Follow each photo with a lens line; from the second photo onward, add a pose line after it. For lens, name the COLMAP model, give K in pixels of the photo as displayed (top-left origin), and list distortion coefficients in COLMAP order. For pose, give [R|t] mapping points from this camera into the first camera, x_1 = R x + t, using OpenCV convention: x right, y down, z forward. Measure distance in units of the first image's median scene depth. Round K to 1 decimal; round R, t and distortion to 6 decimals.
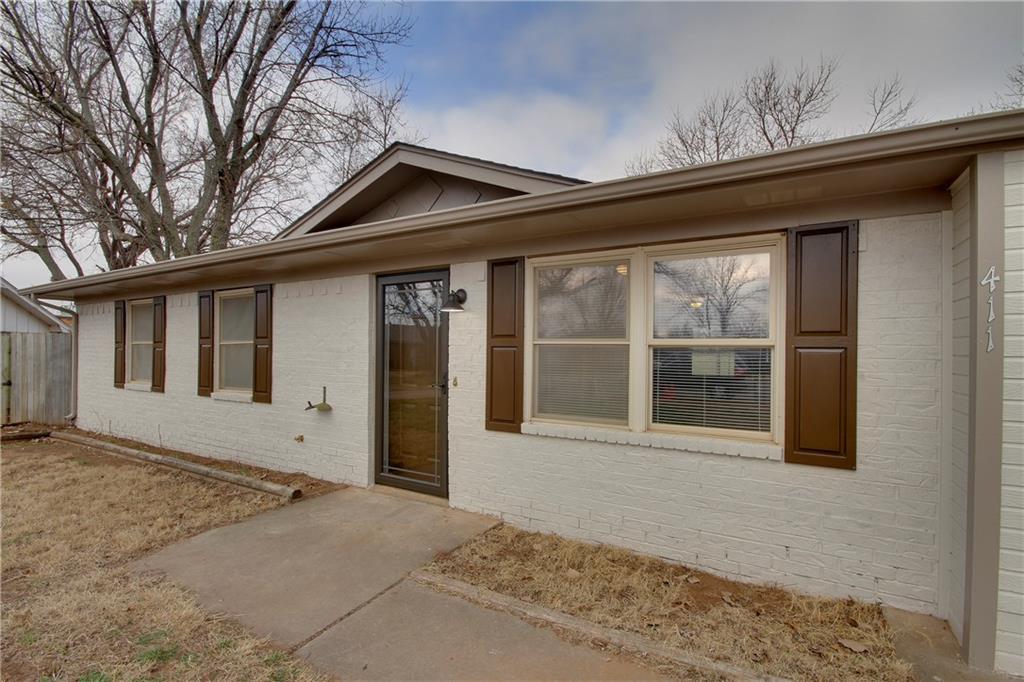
lens RADIAL K [[476.1, 0, 519.2], [0, 476.1, 350.1], [0, 0, 1]] dist [0.001389, -0.008240]
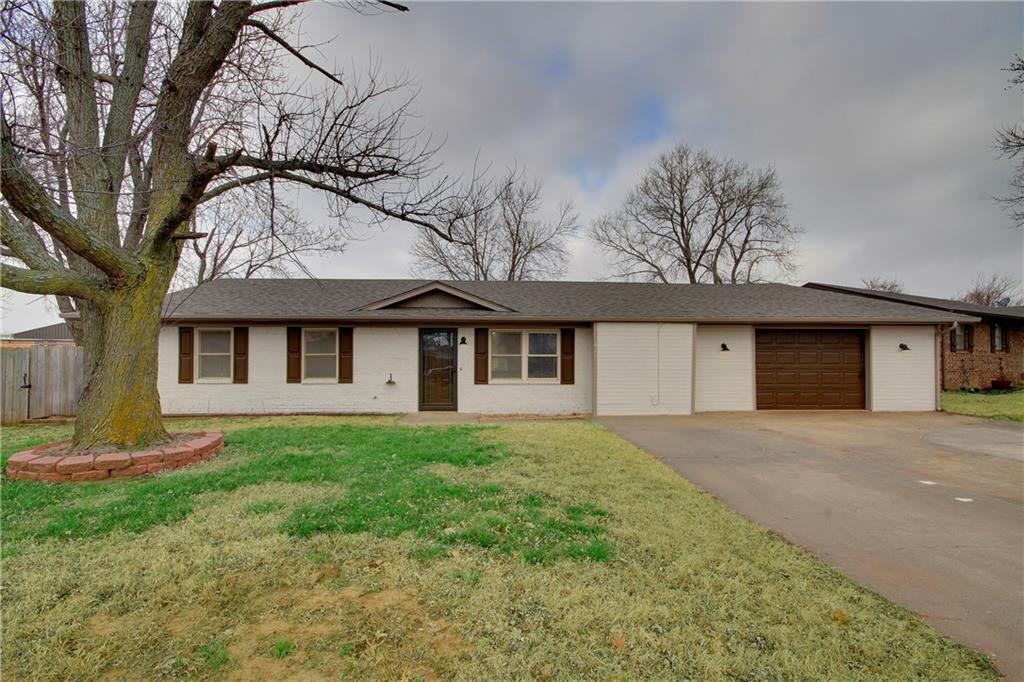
lens RADIAL K [[476.1, 0, 519.2], [0, 476.1, 350.1], [0, 0, 1]] dist [0.001389, -0.008240]
pose [[0.842516, 0.004936, 0.538648, -1.231811], [0.004130, 0.999869, -0.015622, -0.001163], [-0.538655, 0.015387, 0.842386, -1.442429]]
